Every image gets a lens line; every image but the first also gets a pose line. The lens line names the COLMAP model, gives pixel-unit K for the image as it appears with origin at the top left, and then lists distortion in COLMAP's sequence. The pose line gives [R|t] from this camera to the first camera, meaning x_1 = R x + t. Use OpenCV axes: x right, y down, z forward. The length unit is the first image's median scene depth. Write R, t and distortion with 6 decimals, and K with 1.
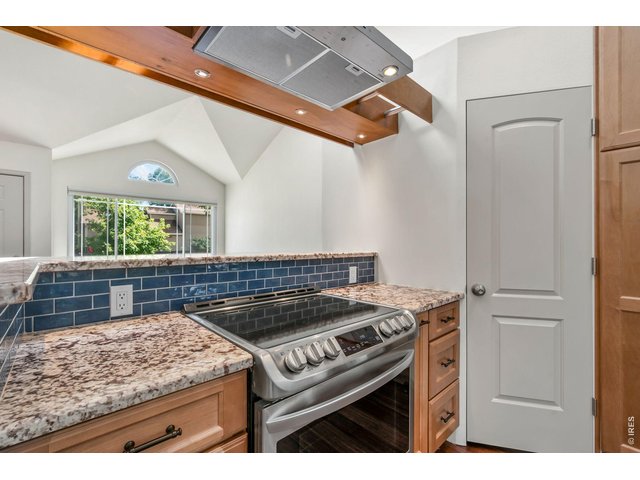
lens RADIAL K [[285.8, 0, 324.0], [0, 285.8, 241.4], [0, 0, 1]] dist [-0.000383, -0.000082]
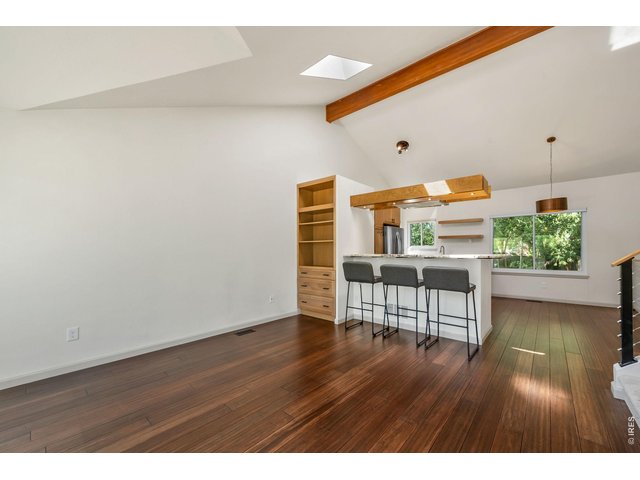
lens RADIAL K [[260.2, 0, 318.6], [0, 260.2, 251.2], [0, 0, 1]] dist [-0.001551, -0.000107]
pose [[-0.086659, -0.005224, 0.996224, -2.658741], [-0.001183, 0.999986, 0.005140, 0.002002], [-0.996237, -0.000733, -0.086664, 2.025233]]
